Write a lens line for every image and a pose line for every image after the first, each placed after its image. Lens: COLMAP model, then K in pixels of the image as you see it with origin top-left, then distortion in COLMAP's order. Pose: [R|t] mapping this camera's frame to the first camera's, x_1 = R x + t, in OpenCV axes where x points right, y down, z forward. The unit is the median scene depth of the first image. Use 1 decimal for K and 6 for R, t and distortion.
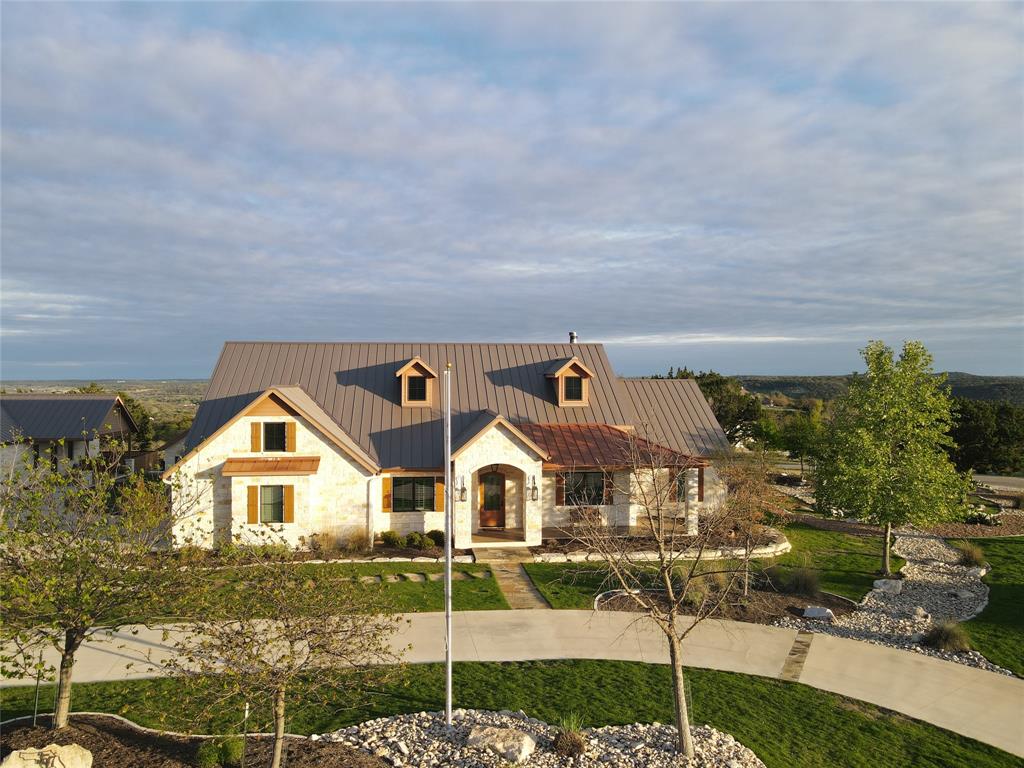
lens RADIAL K [[732.5, 0, 512.0], [0, 732.5, 384.0], [0, 0, 1]] dist [0.000859, 0.009037]
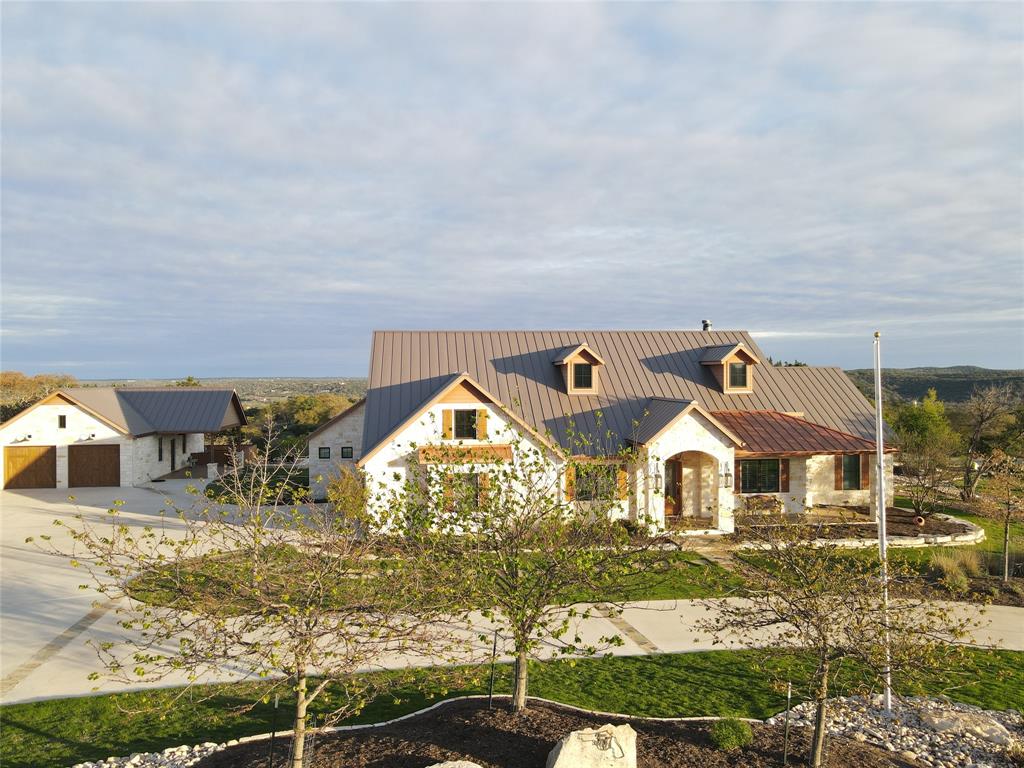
lens RADIAL K [[732.5, 0, 512.0], [0, 732.5, 384.0], [0, 0, 1]] dist [0.000859, 0.009037]
pose [[0.999941, -0.007673, -0.007659, -0.248180], [0.007696, 0.999966, 0.002987, 0.015044], [0.007636, -0.003046, 0.999966, 0.017176]]
